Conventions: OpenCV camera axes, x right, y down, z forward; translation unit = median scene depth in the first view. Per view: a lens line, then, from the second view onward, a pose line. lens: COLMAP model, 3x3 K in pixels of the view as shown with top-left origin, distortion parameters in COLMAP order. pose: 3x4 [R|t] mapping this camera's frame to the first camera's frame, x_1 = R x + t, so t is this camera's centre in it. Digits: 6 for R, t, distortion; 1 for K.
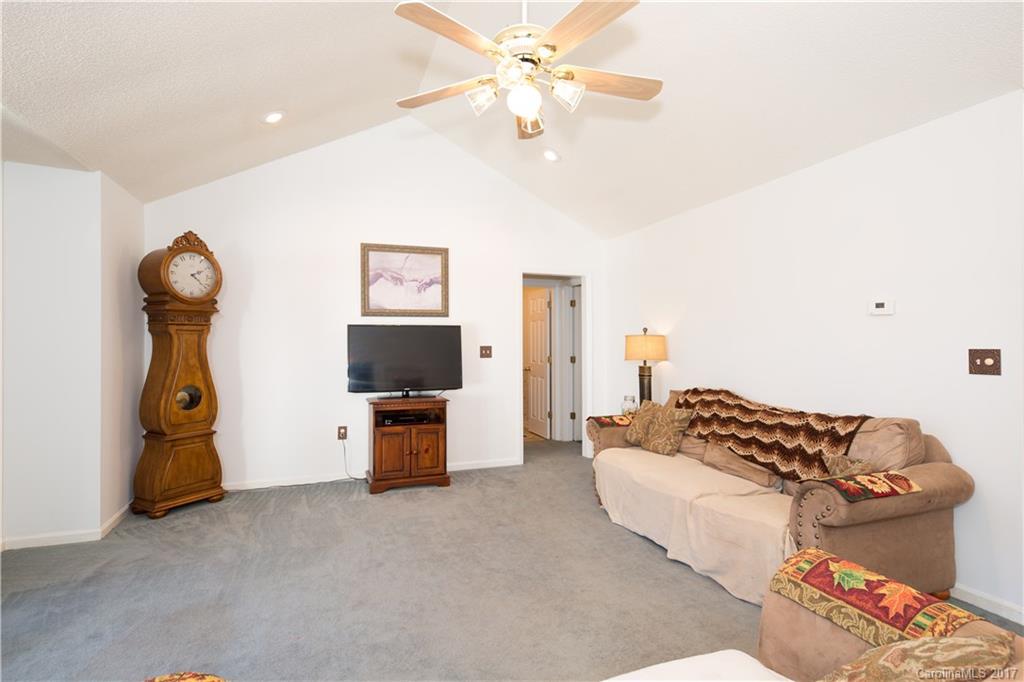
lens RADIAL K [[515.8, 0, 511.3], [0, 515.8, 339.0], [0, 0, 1]] dist [0.002472, -0.000168]
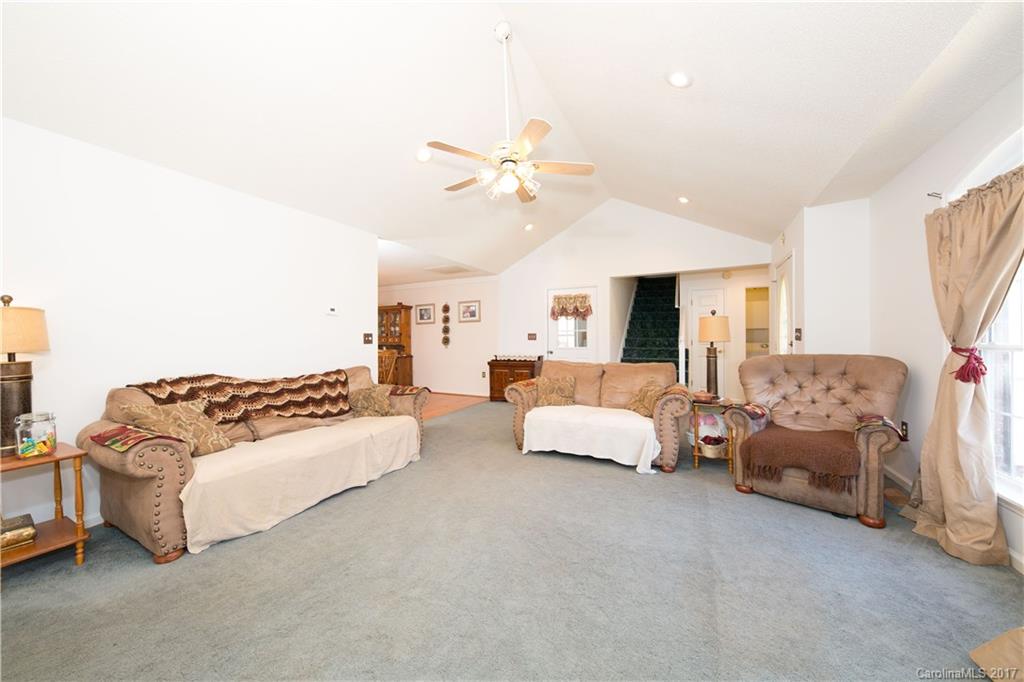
lens RADIAL K [[344.2, 0, 508.9], [0, 344.2, 341.6], [0, 0, 1]] dist [0.000785, 0.000026]
pose [[-0.676234, -0.019428, 0.736431, -0.487184], [-0.018633, 0.999783, 0.009266, 0.019542], [-0.736451, -0.007455, -0.676449, 1.053226]]
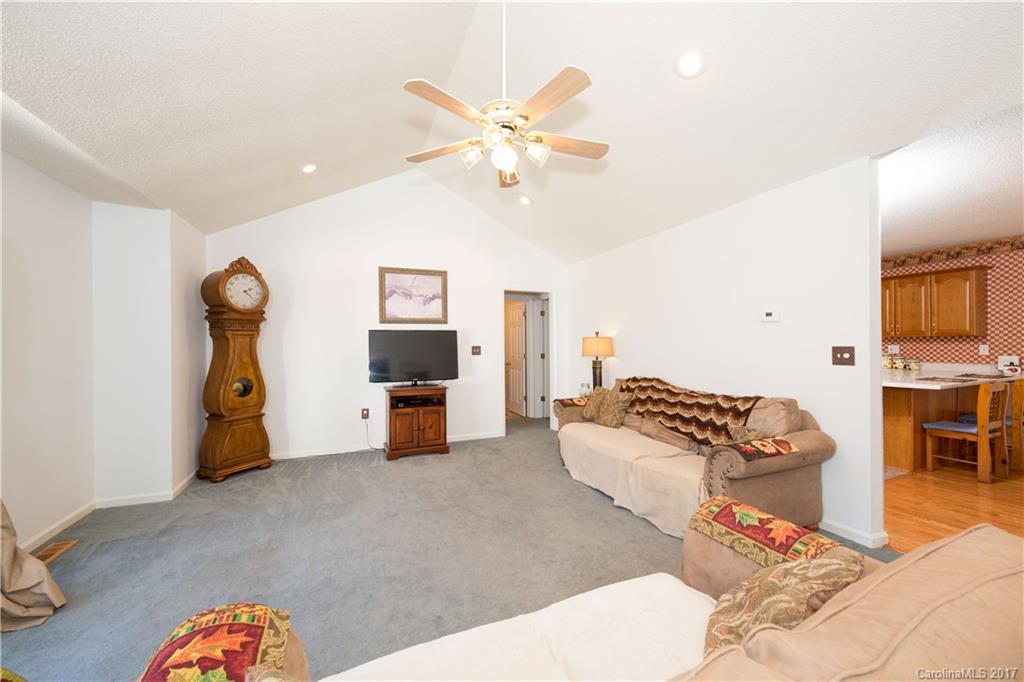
lens RADIAL K [[396.1, 0, 511.0], [0, 396.1, 342.1], [0, 0, 1]] dist [-0.002651, -0.000537]
pose [[0.999104, -0.004287, 0.042105, -0.003171], [0.004121, 0.999983, 0.004015, -0.000011], [-0.042122, -0.003838, 0.999105, -0.003990]]
